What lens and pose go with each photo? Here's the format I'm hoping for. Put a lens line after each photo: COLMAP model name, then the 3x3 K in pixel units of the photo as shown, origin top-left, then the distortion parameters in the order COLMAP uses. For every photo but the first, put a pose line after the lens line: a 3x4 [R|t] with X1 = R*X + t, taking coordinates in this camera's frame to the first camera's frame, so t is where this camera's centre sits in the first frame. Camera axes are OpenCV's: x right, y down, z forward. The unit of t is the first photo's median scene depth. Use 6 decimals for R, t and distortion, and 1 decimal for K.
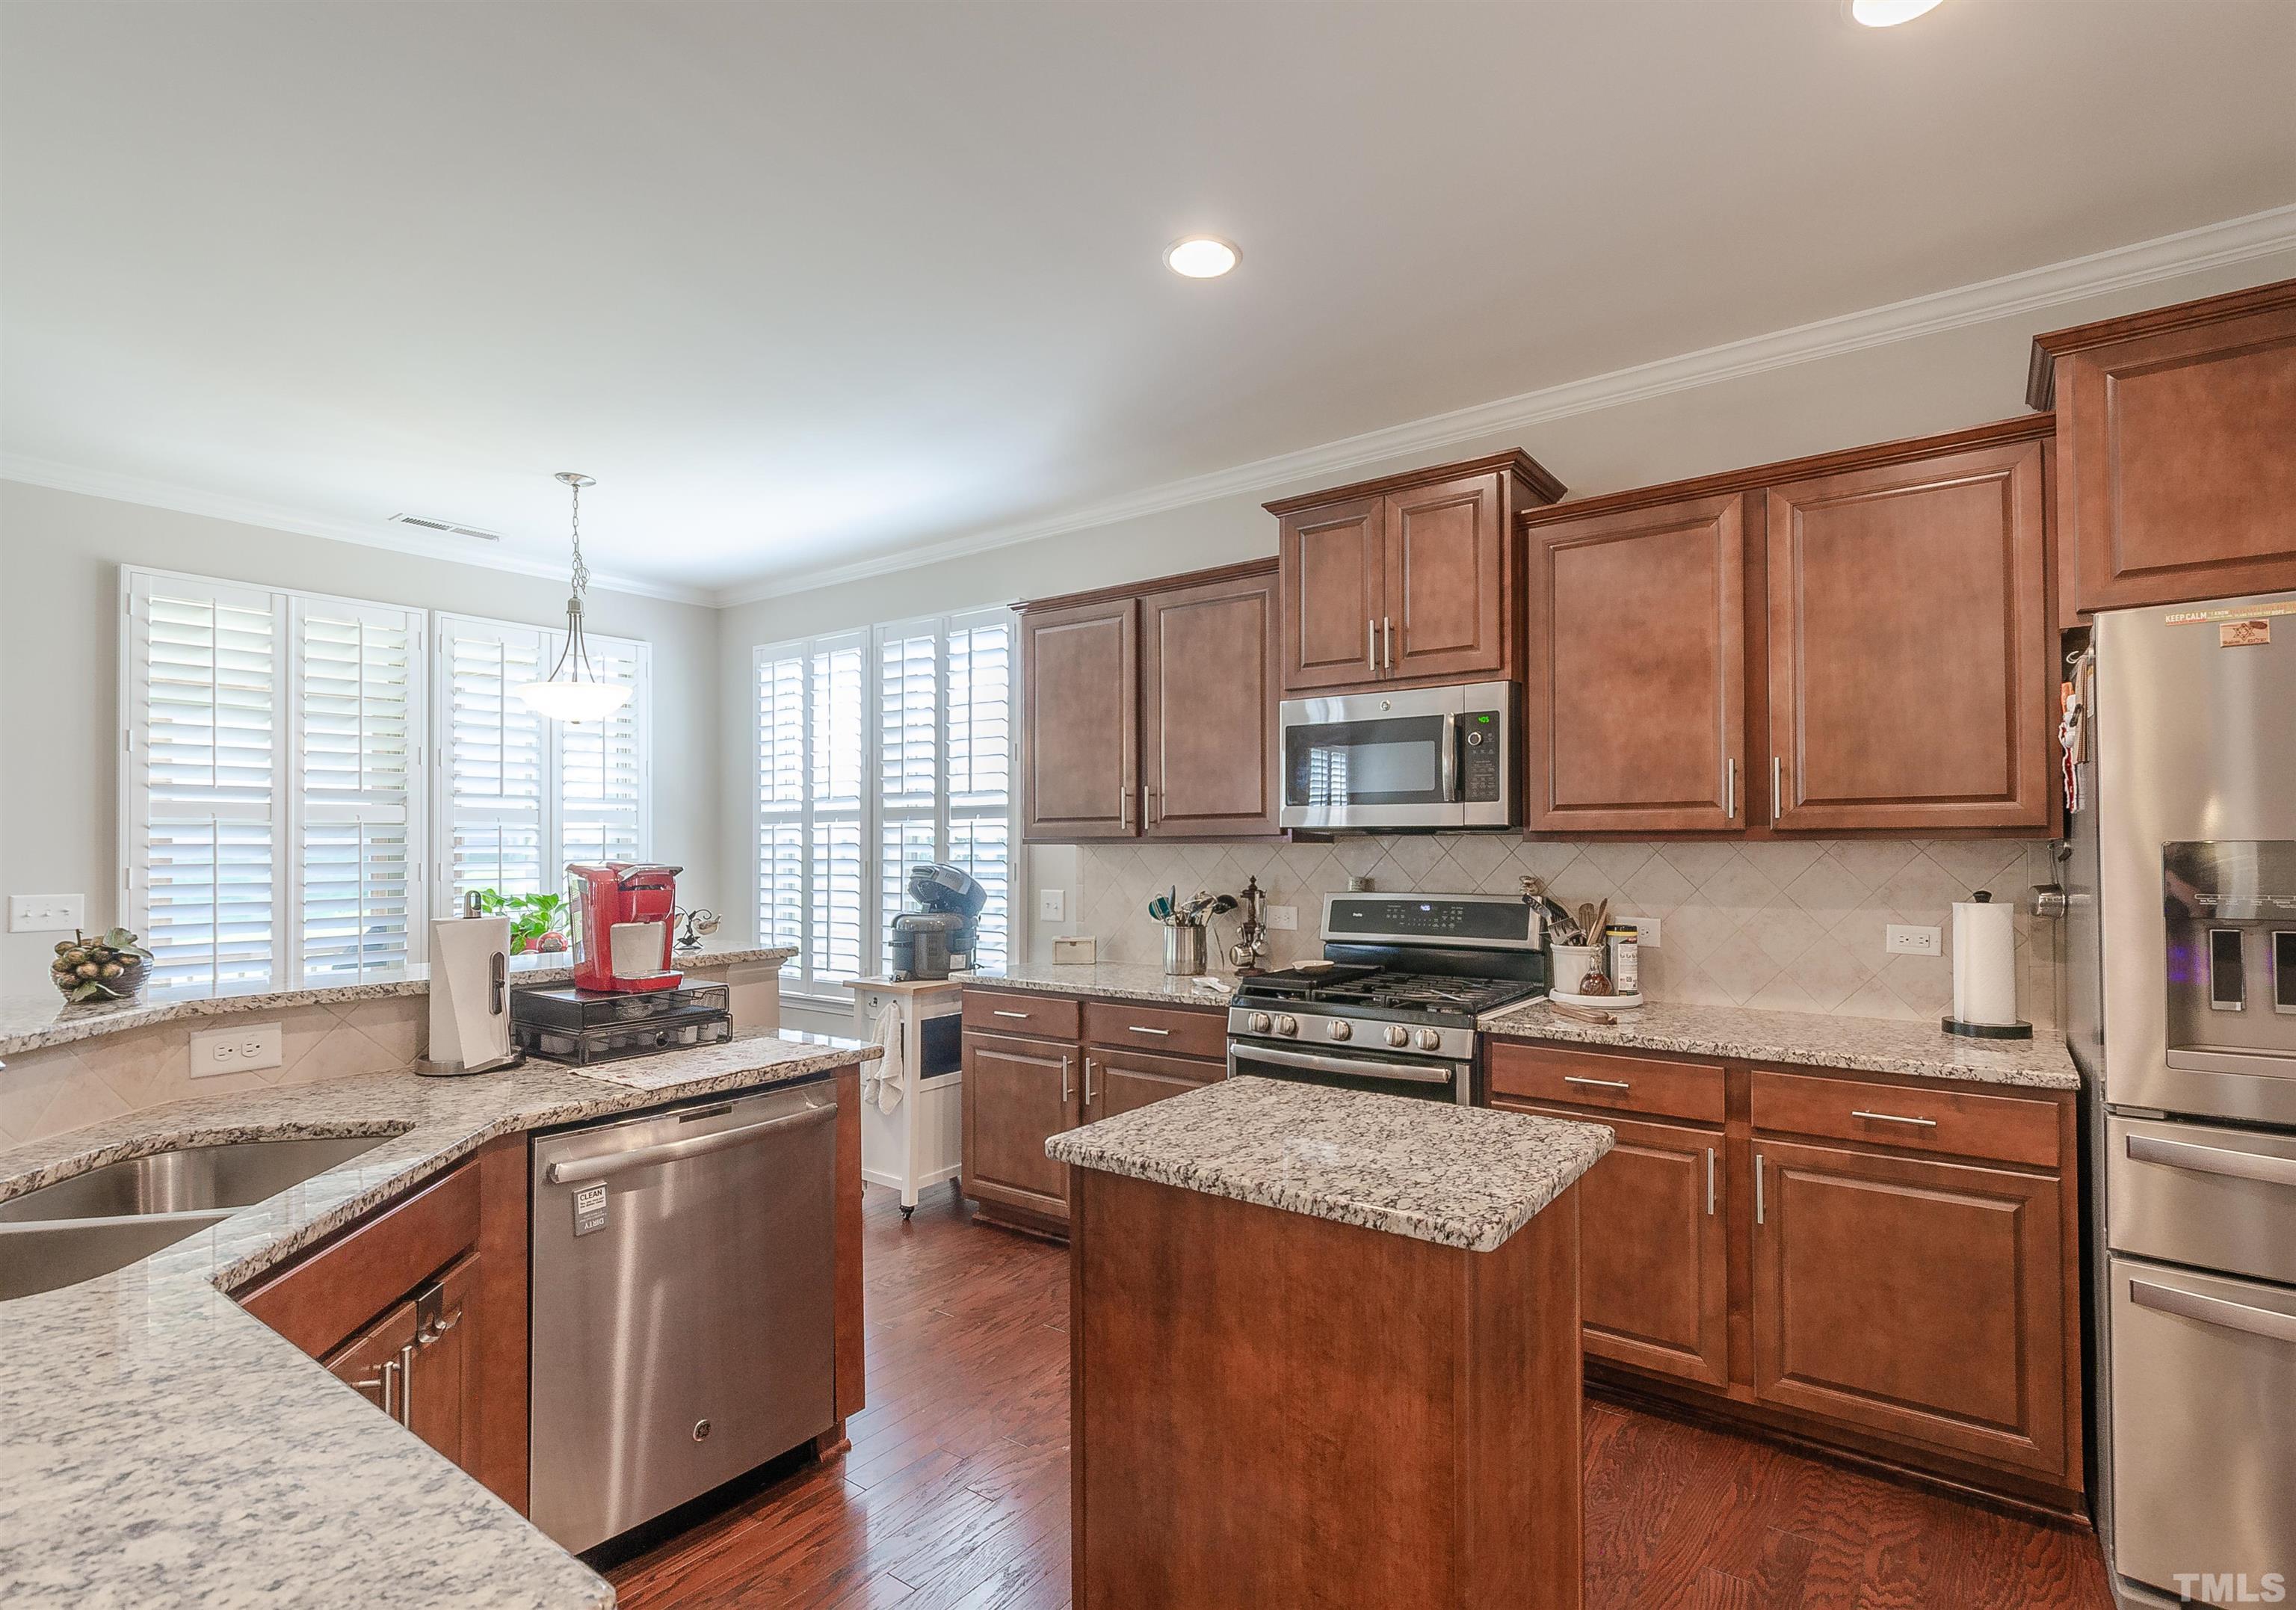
lens RADIAL K [[1100.0, 0, 1201.8], [0, 1100.0, 842.2], [0, 0, 1]] dist [0.002102, -0.000721]
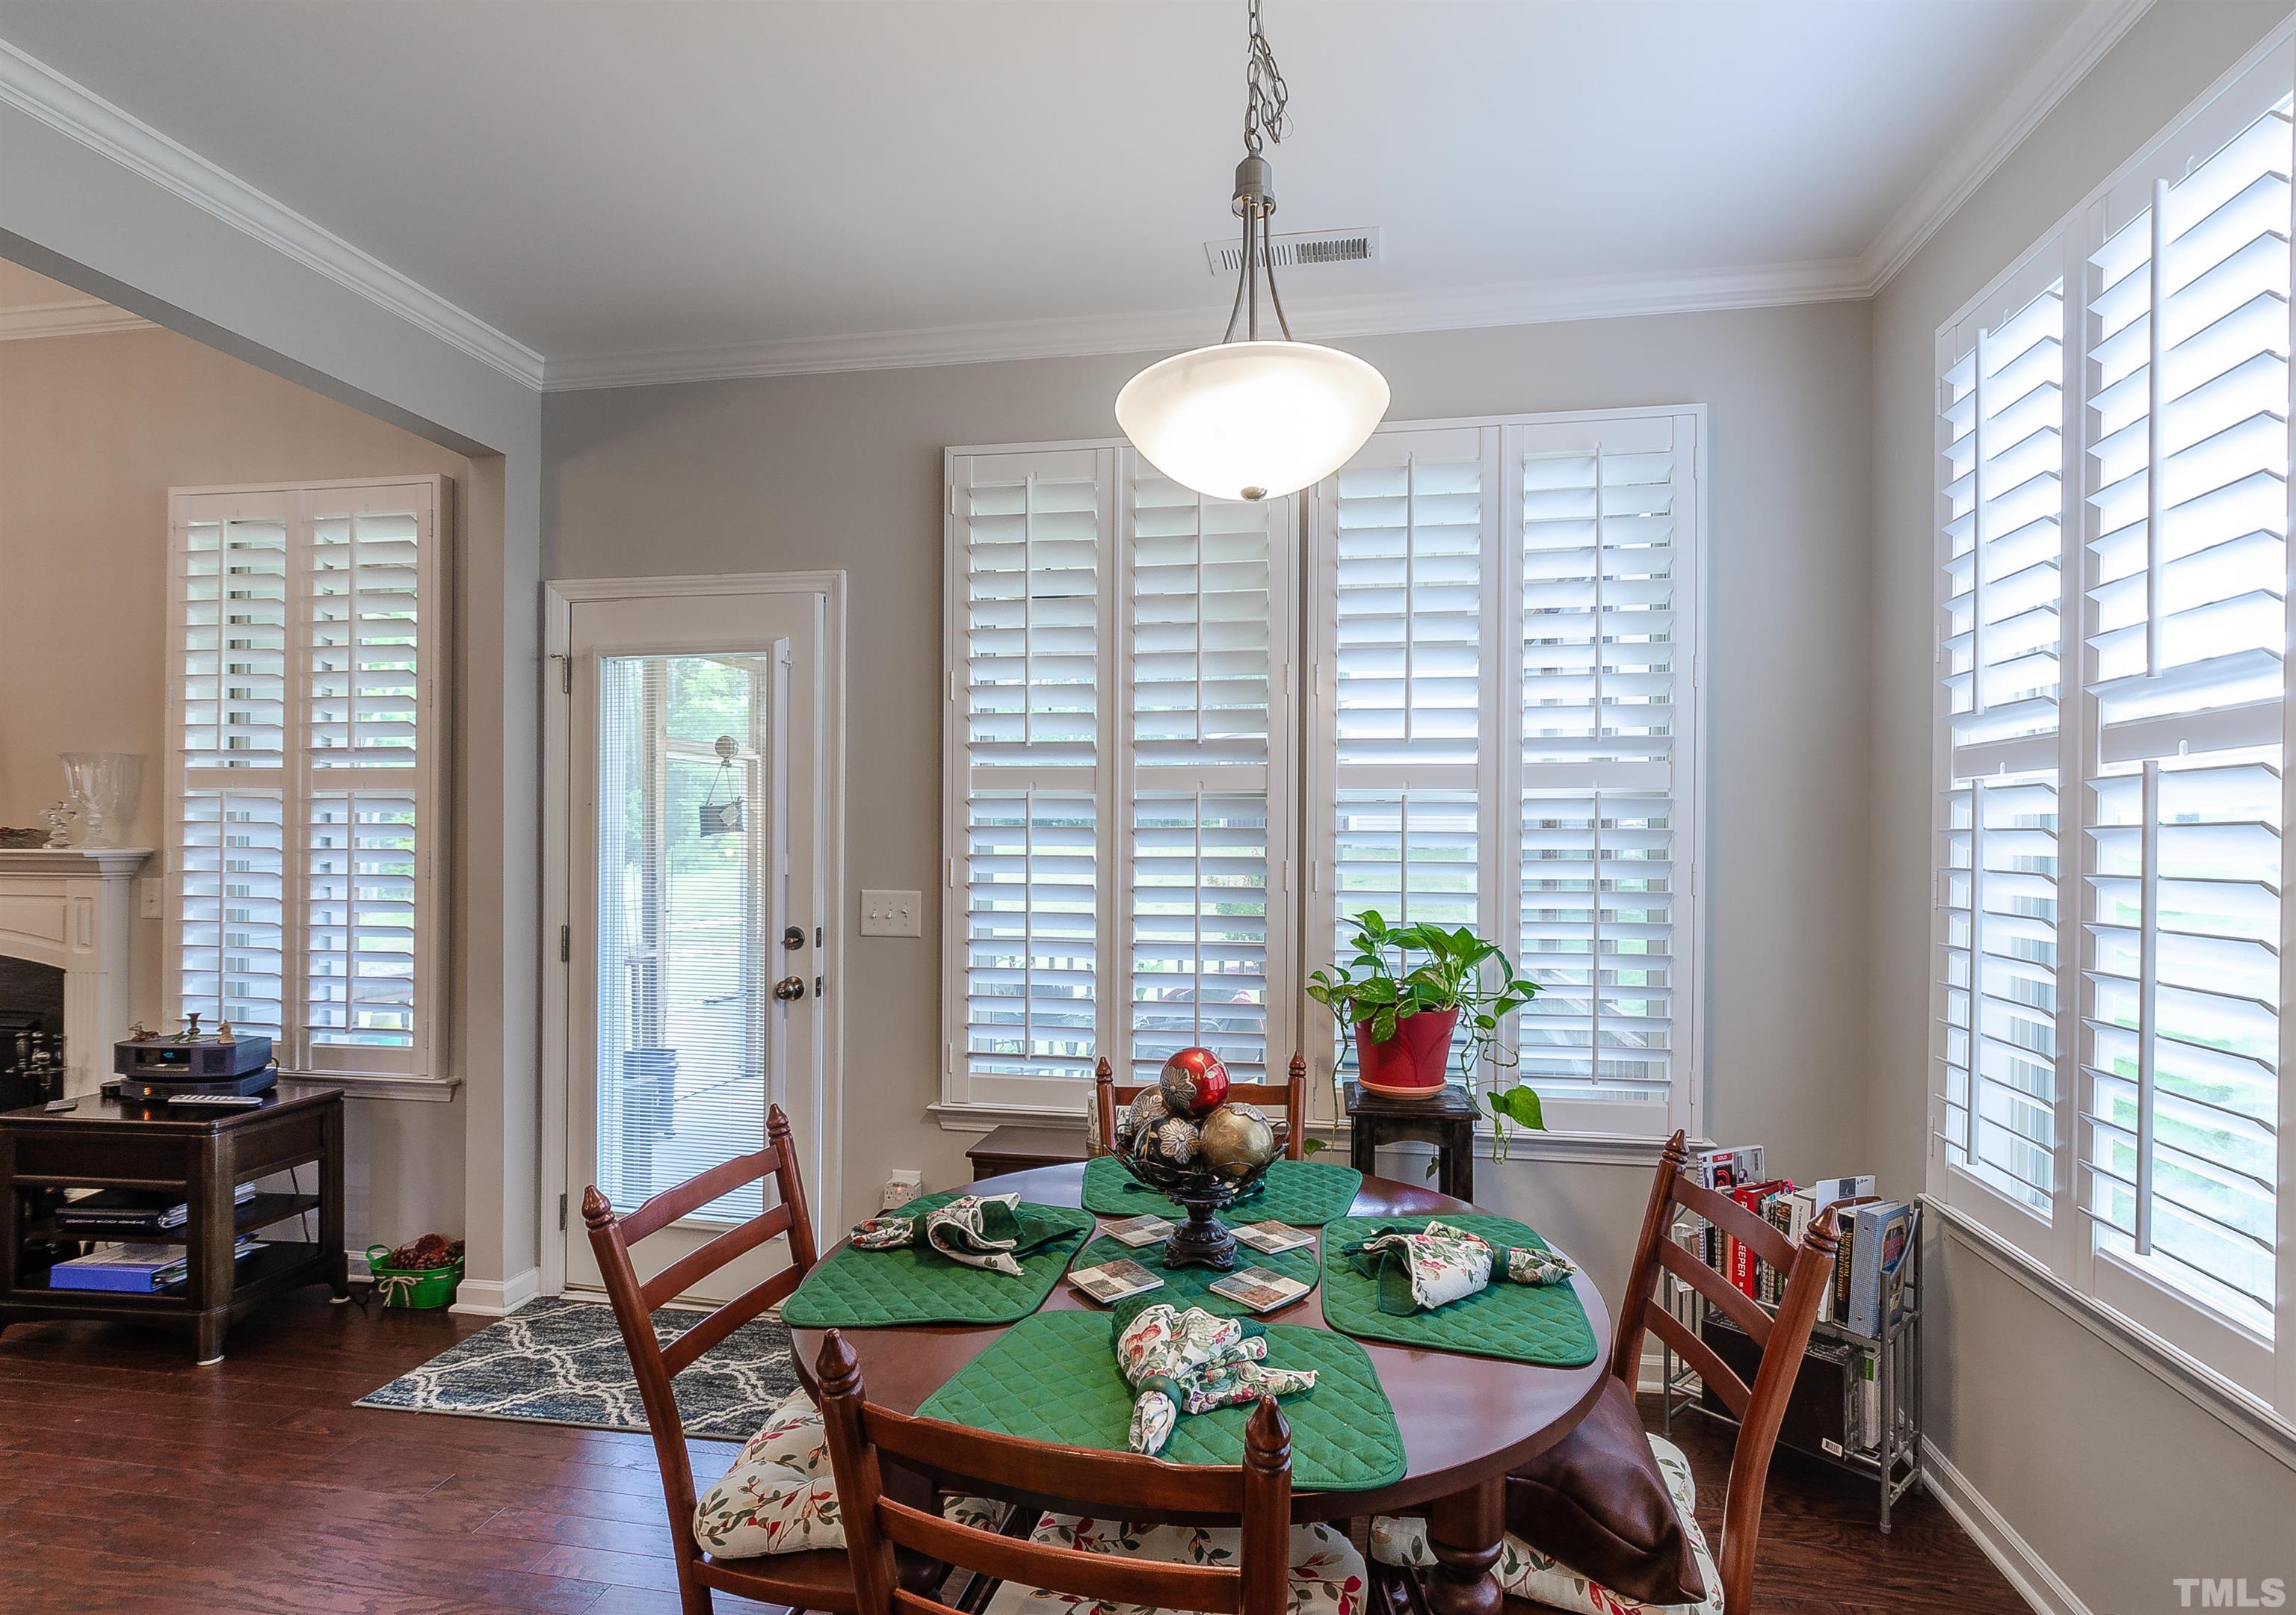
lens RADIAL K [[1072.8, 0, 1217.9], [0, 1072.8, 830.2], [0, 0, 1]] dist [-0.003148, -0.000270]
pose [[0.435124, -0.000354, -0.900371, -0.357094], [-0.004845, 0.999985, -0.002734, 0.008616], [0.900358, 0.005552, 0.435115, 1.234991]]
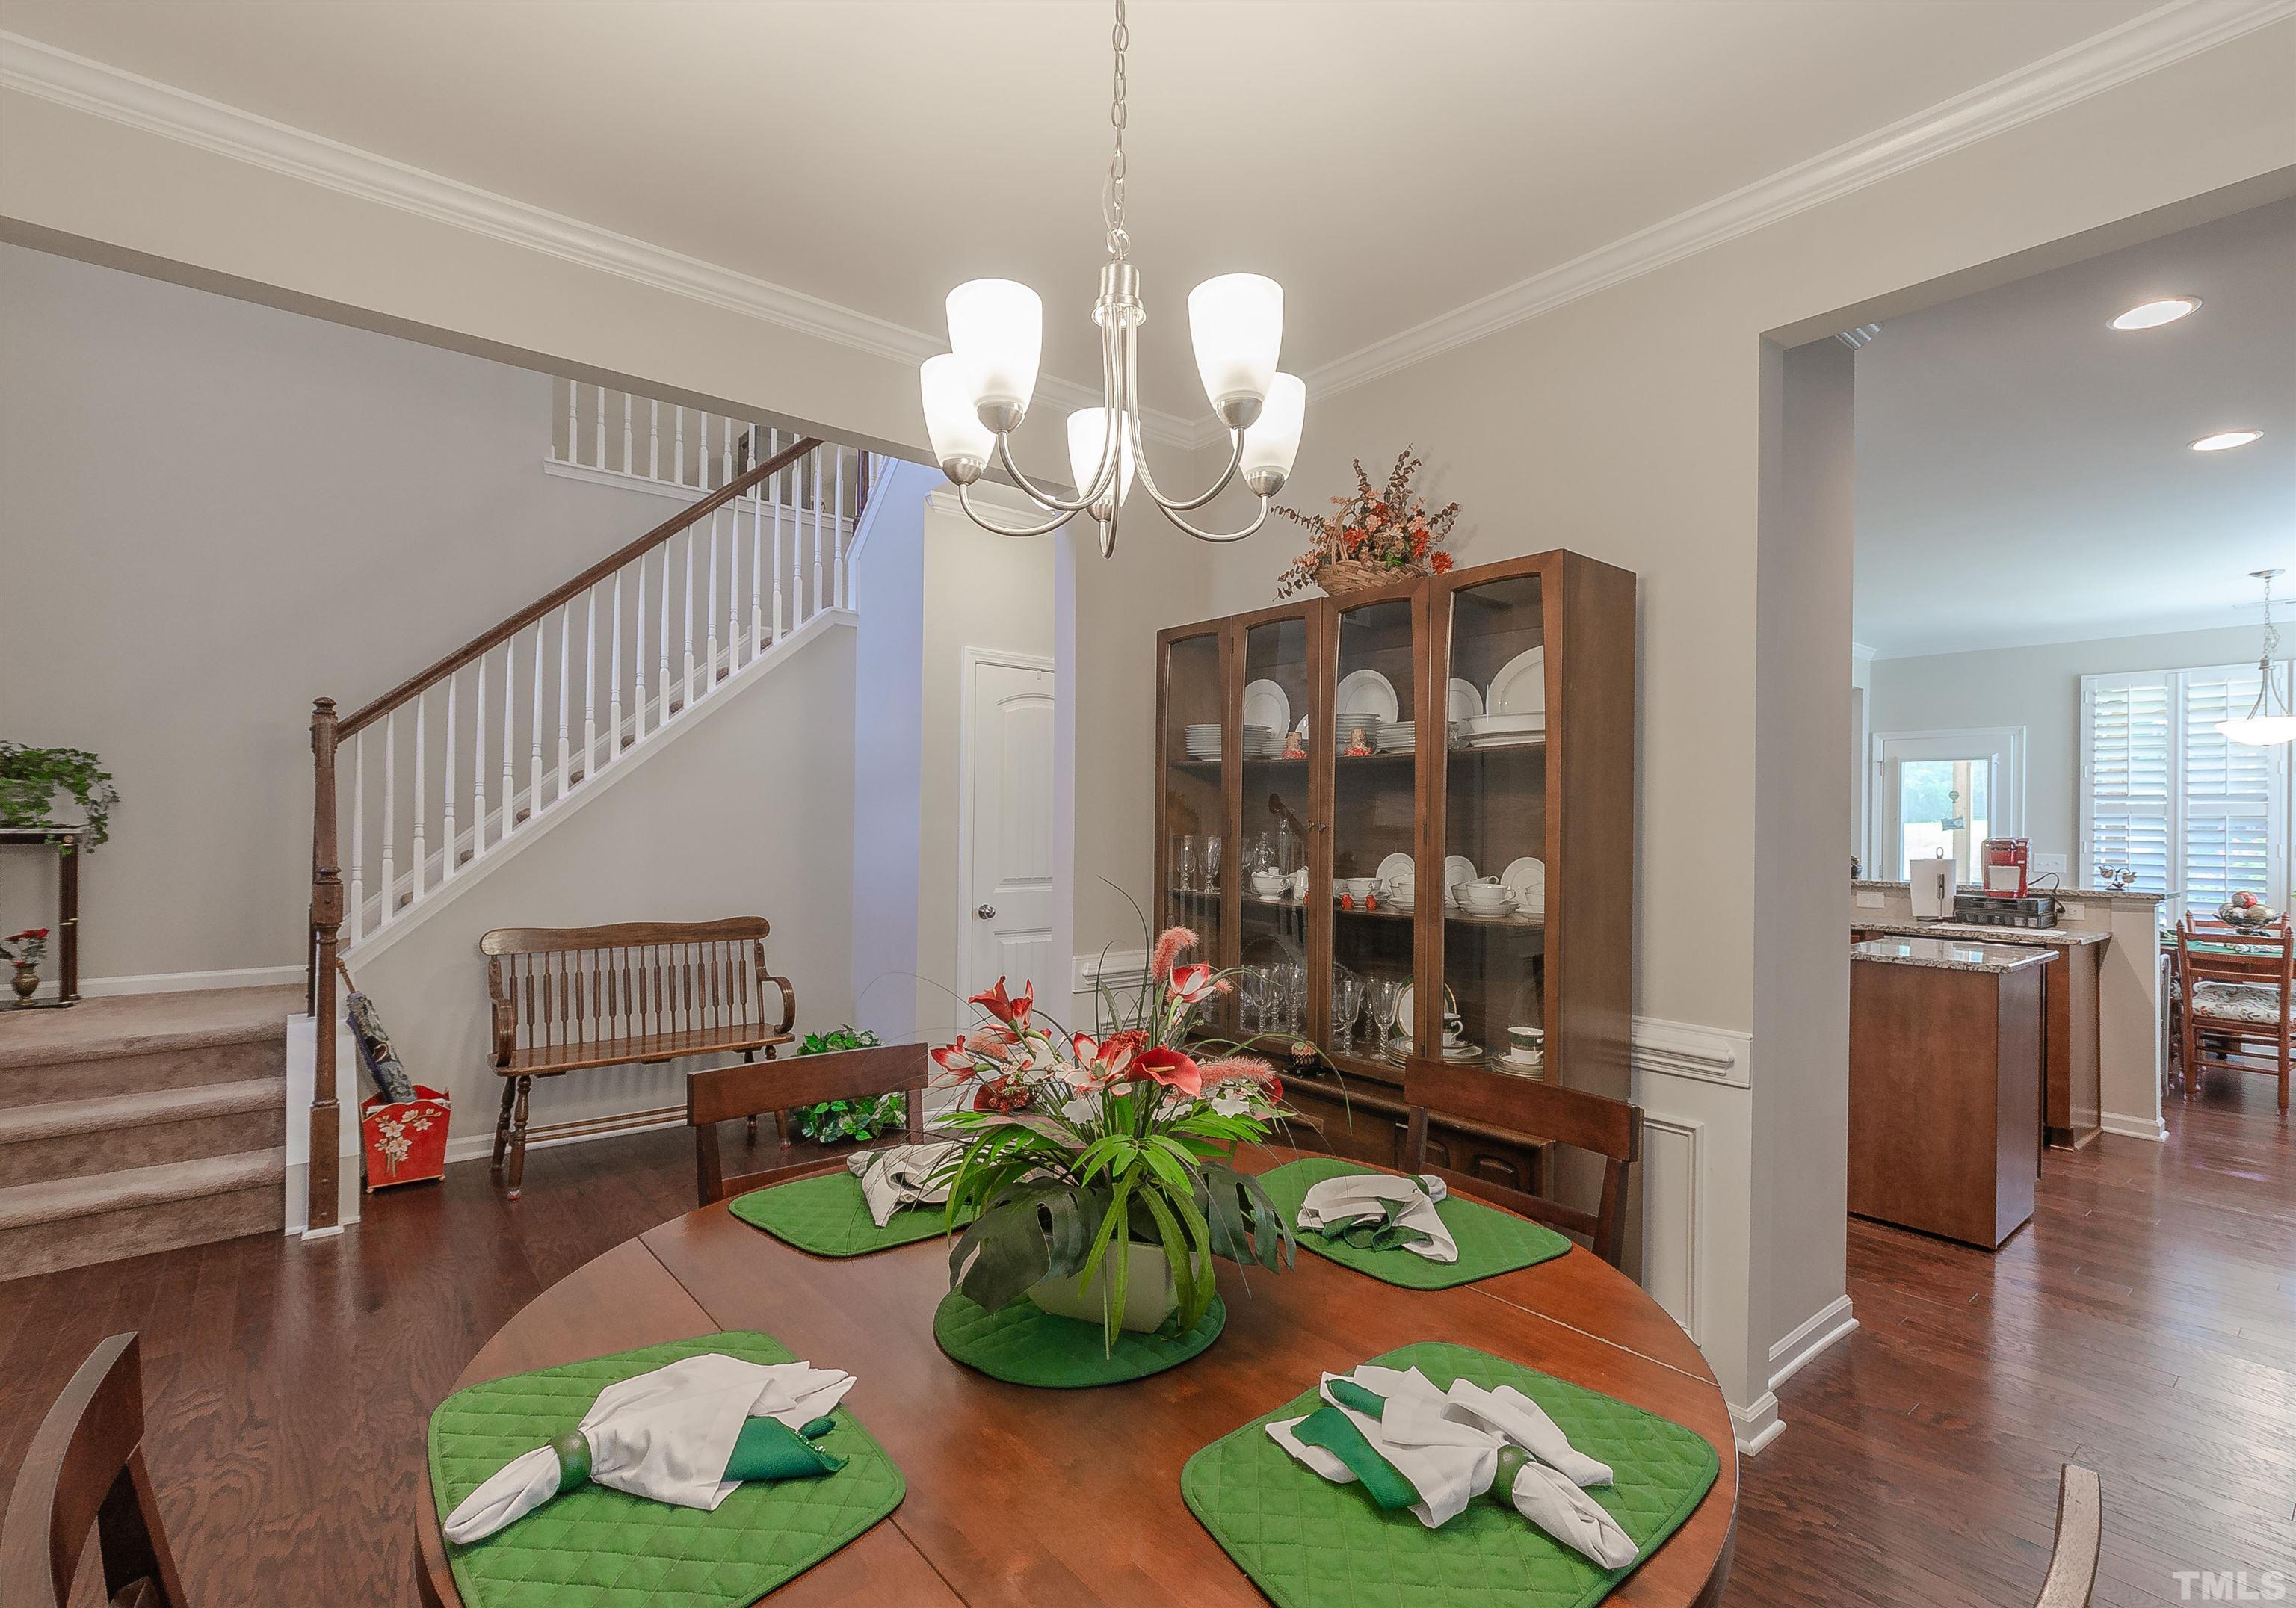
lens RADIAL K [[1099.8, 0, 1157.0], [0, 1099.8, 823.1], [0, 0, 1]] dist [0.002102, -0.000721]
pose [[-0.273357, 0.003243, -0.961907, 1.758826], [-0.009732, 0.999934, 0.006137, -0.004462], [0.961863, 0.011039, -0.273307, 0.026386]]
